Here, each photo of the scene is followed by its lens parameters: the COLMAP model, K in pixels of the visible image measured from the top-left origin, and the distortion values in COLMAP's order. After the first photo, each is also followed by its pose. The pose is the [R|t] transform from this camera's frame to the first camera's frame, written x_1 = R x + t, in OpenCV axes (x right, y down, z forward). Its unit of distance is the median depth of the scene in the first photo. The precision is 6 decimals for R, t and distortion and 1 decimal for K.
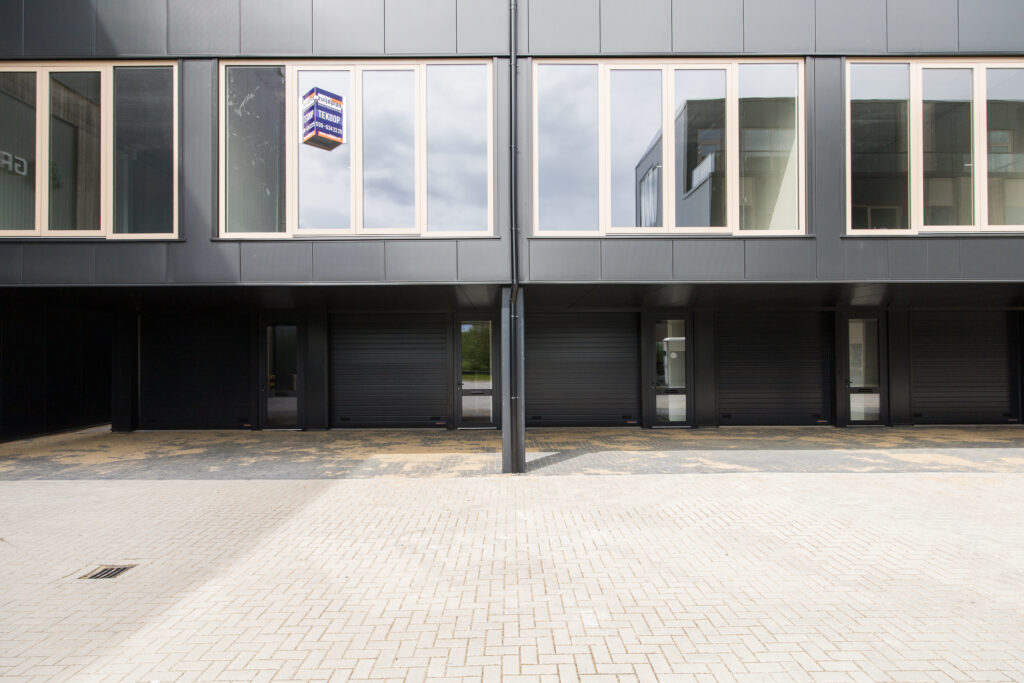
lens RADIAL K [[542.1, 0, 512.9], [0, 542.1, 347.8], [0, 0, 1]] dist [-0.000422, 0.000802]
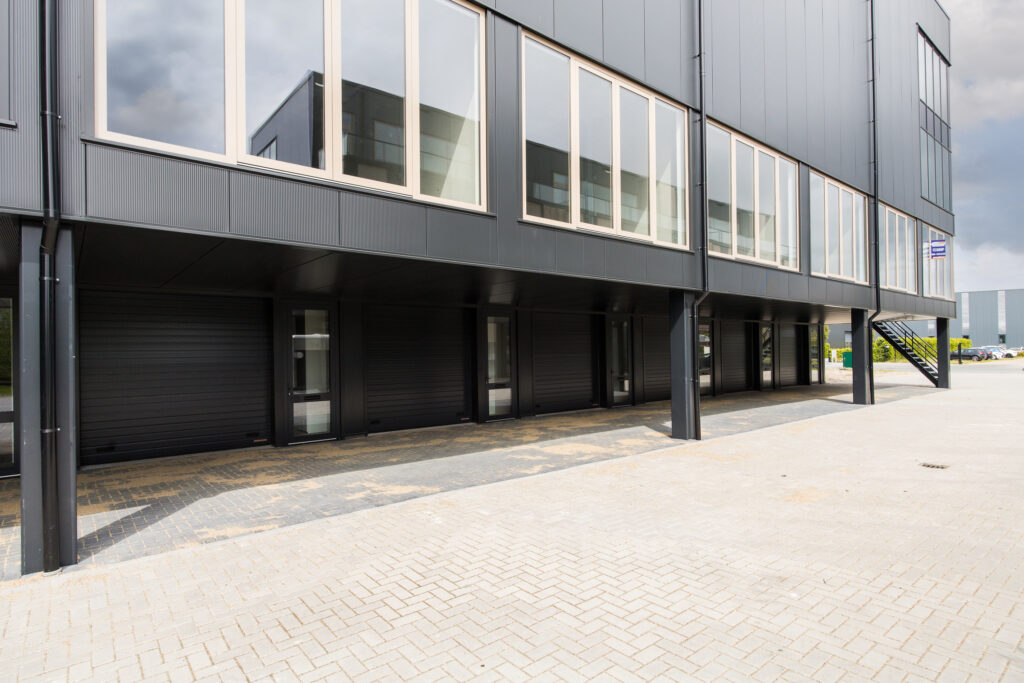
lens RADIAL K [[542.1, 0, 512.9], [0, 542.1, 347.8], [0, 0, 1]] dist [-0.000422, 0.000802]
pose [[0.774419, 0.000204, 0.632673, 0.015833], [0.000714, 0.999999, -0.001196, 0.010461], [-0.632672, 0.001378, 0.774418, 0.264391]]
